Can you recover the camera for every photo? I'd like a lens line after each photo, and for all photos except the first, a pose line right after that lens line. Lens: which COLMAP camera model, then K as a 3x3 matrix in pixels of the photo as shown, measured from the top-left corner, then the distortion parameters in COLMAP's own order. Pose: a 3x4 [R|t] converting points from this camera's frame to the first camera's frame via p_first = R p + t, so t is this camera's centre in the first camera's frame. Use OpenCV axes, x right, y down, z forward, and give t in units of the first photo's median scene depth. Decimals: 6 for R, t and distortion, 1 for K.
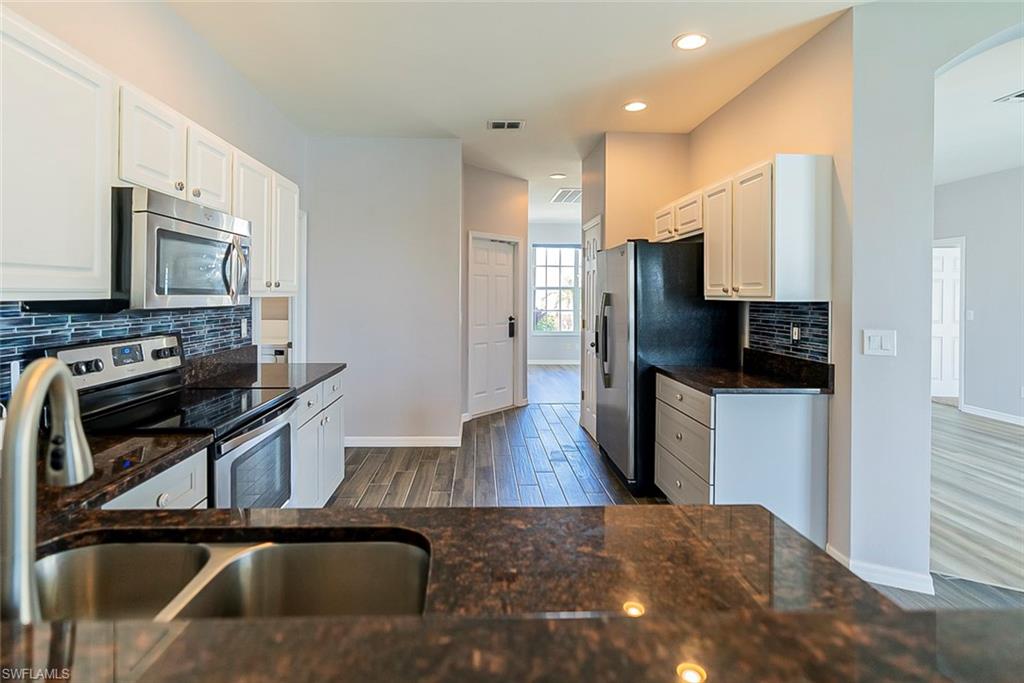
lens RADIAL K [[468.0, 0, 475.4], [0, 468.0, 291.9], [0, 0, 1]] dist [-0.000381, -0.001375]
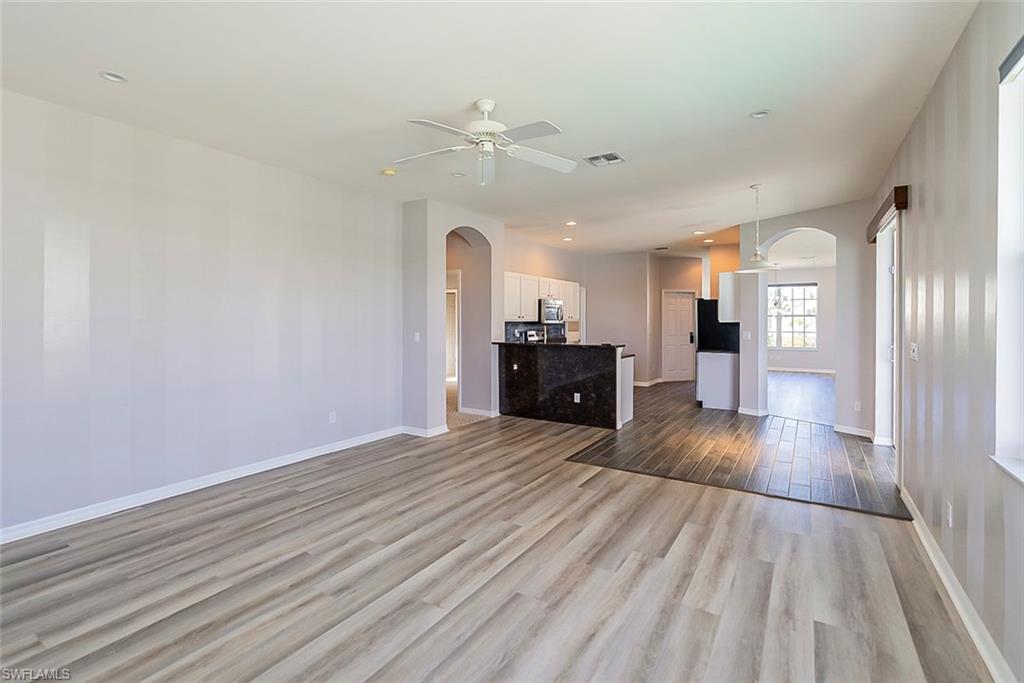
lens RADIAL K [[468.0, 0, 510.9], [0, 468.0, 334.5], [0, 0, 1]] dist [-0.000381, -0.001375]
pose [[0.836898, 0.011820, -0.547232, 1.088174], [0.005598, 0.999530, 0.030150, 0.004171], [0.547331, -0.028296, 0.836438, -2.112615]]
